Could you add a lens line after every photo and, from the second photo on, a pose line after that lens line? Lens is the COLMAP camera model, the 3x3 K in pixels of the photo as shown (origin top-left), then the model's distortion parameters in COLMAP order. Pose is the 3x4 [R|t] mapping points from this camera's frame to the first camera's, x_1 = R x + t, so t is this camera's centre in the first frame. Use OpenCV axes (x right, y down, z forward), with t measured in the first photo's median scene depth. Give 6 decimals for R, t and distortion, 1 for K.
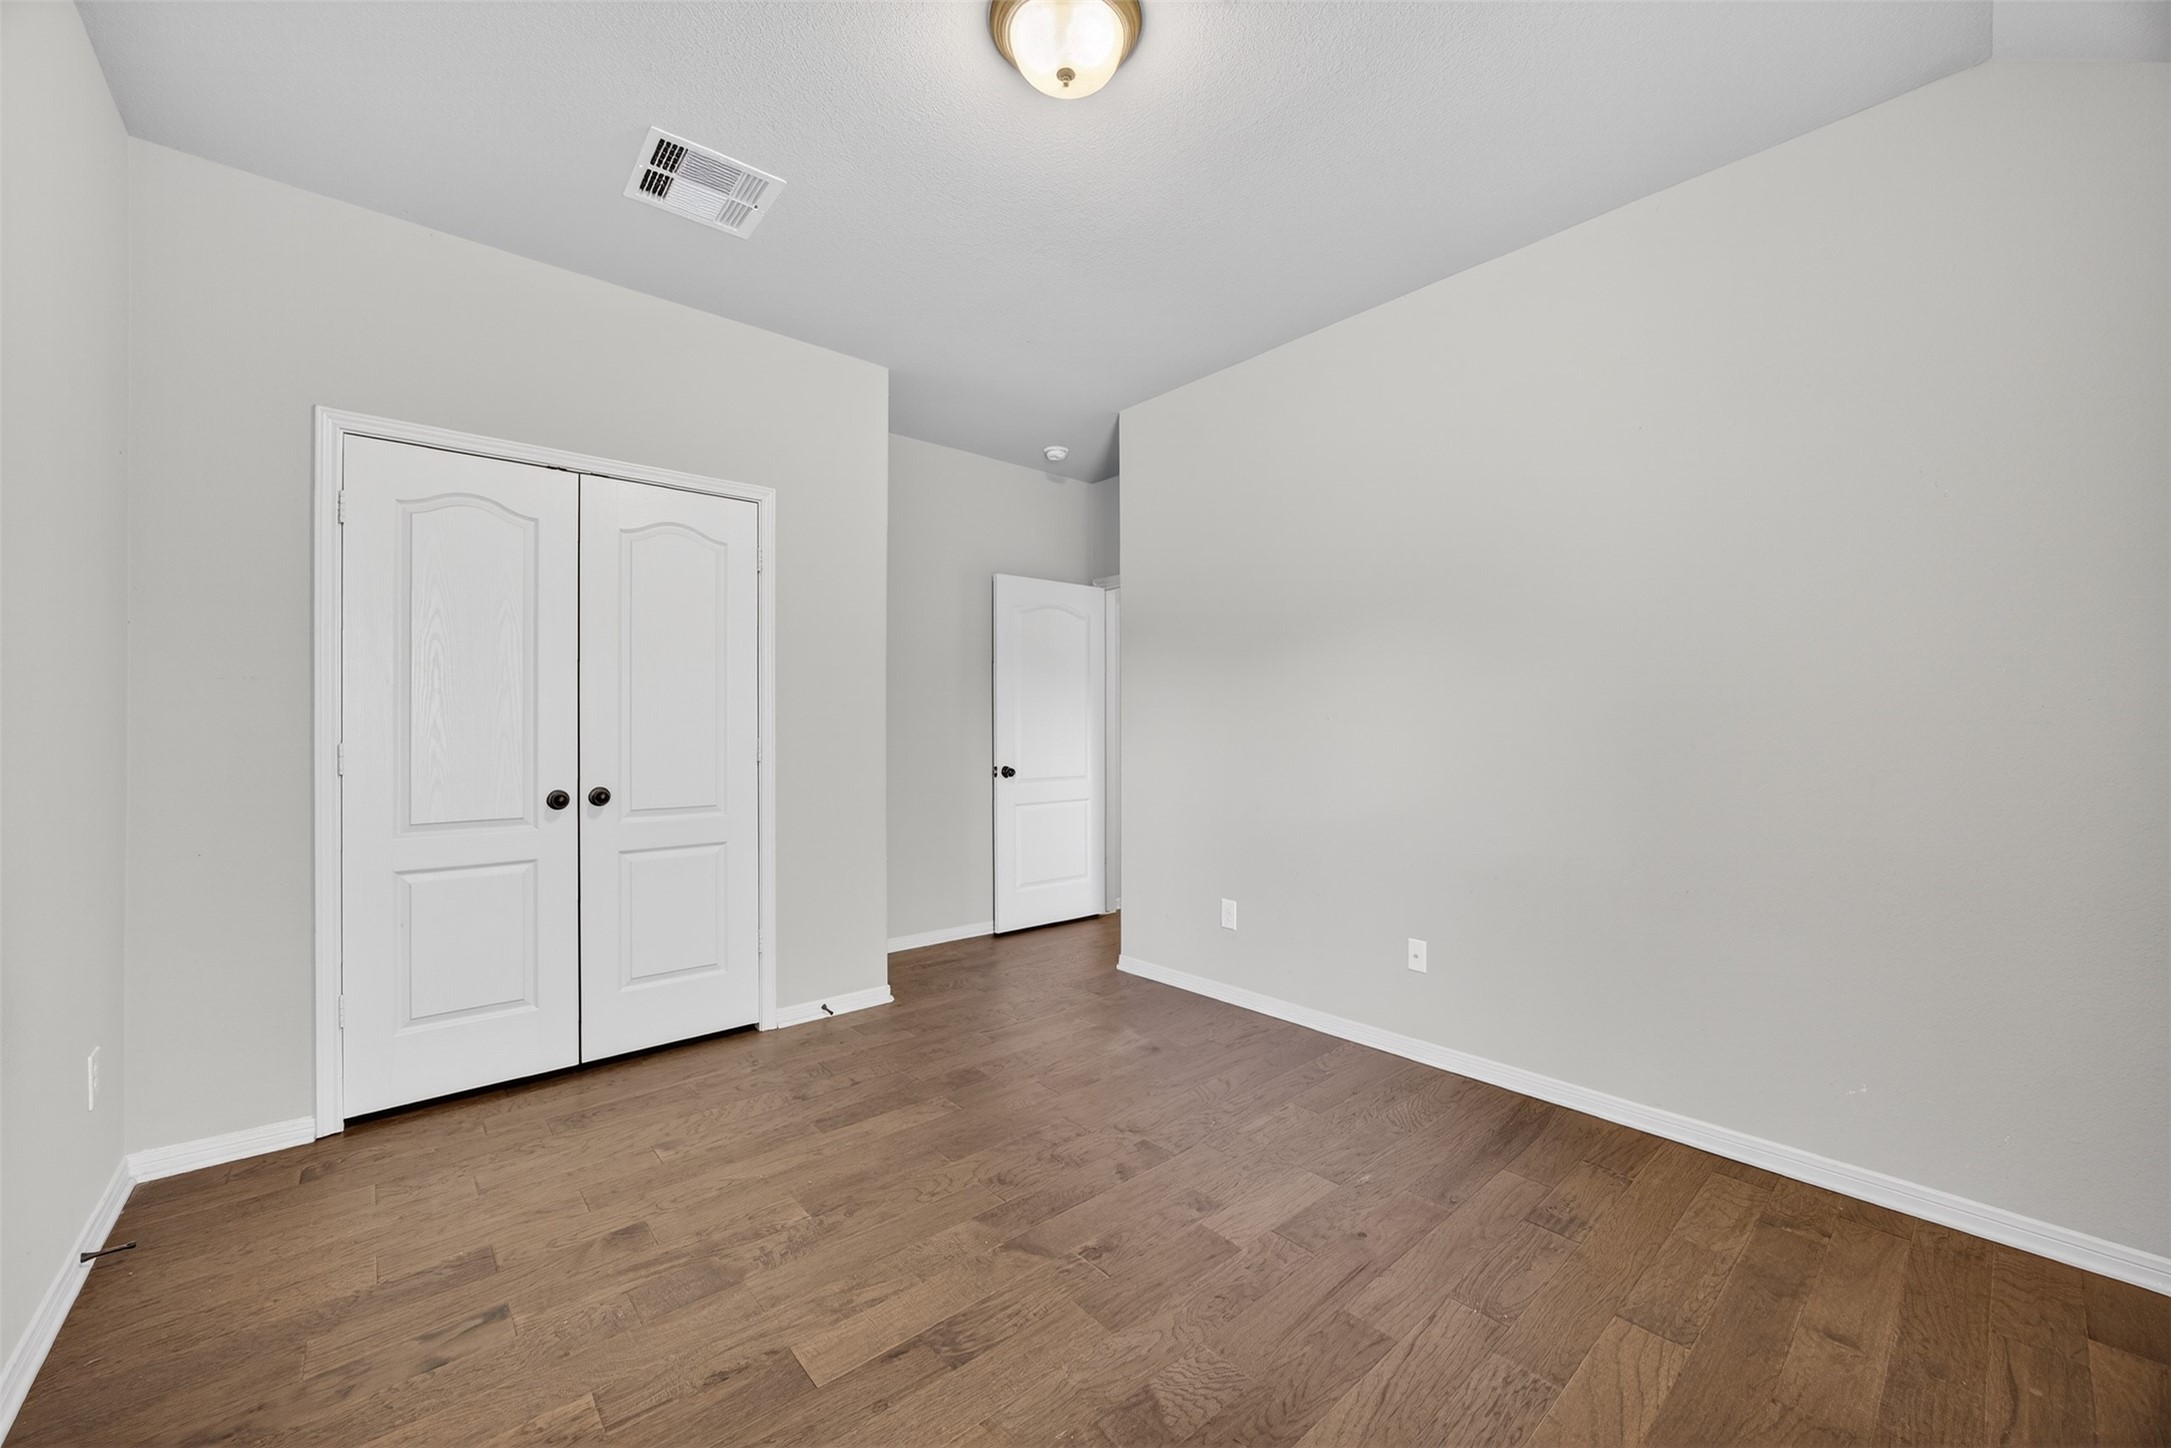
lens RADIAL K [[851.4, 0, 1093.0], [0, 851.4, 720.9], [0, 0, 1]] dist [-0.000752, 0.000310]
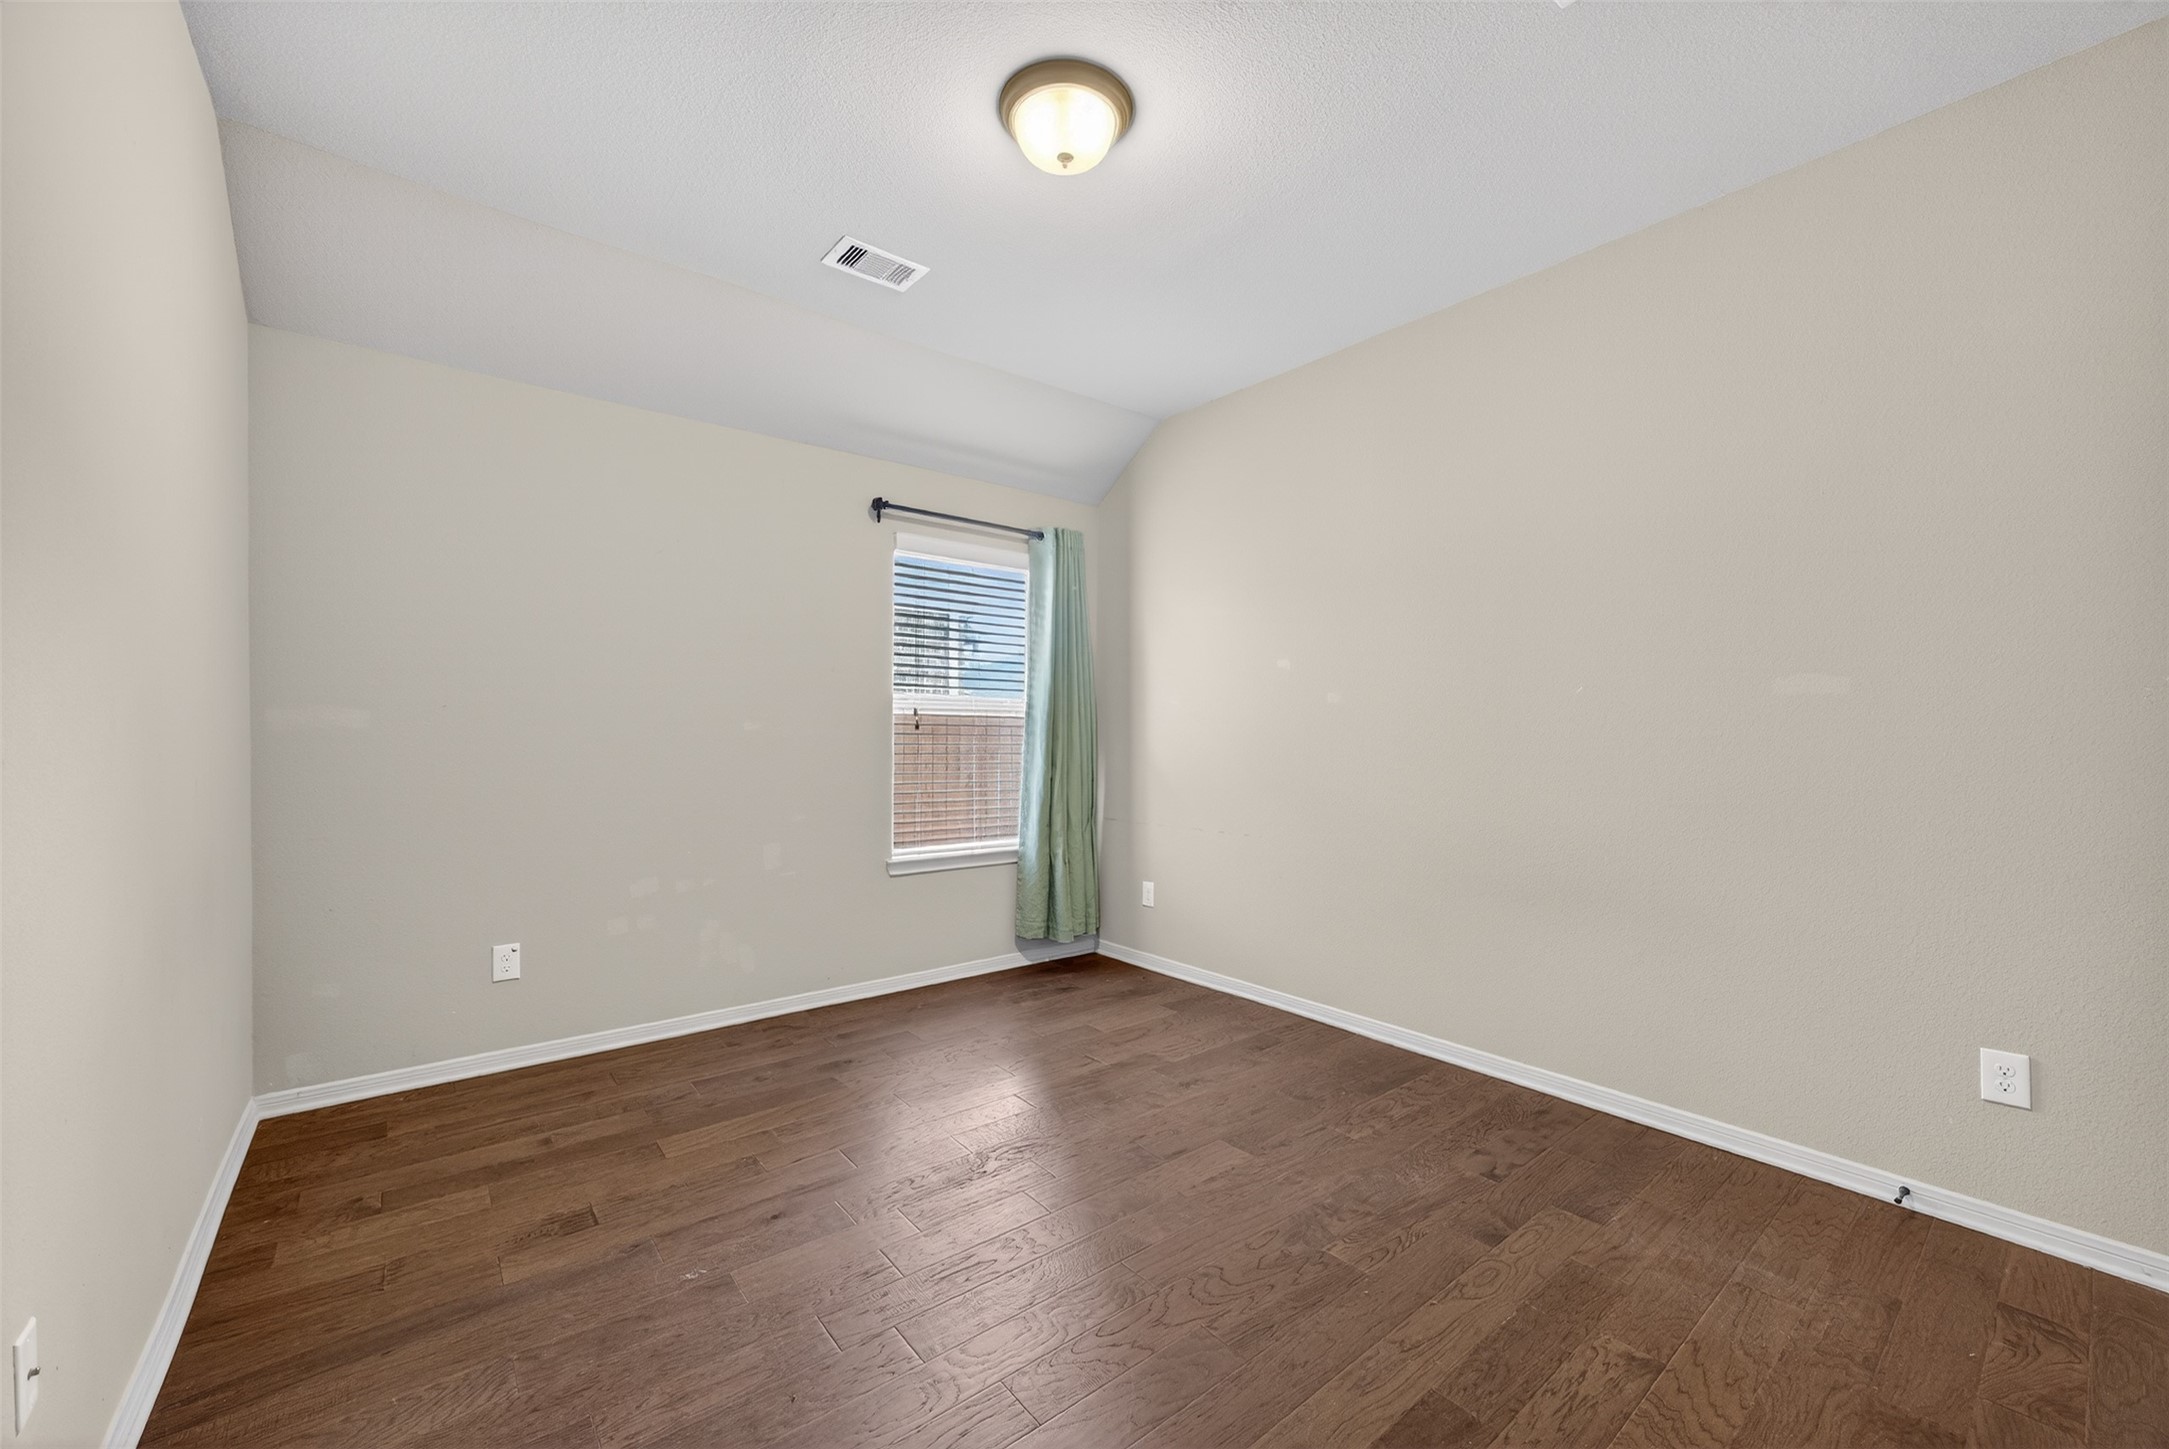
lens RADIAL K [[850.6, 0, 1091.9], [0, 850.6, 721.4], [0, 0, 1]] dist [-0.000752, 0.000310]
pose [[-0.998680, -0.003724, 0.051229, -0.121447], [-0.004651, 0.999827, -0.017984, 0.011975], [-0.051153, -0.018198, -0.998525, 2.016304]]
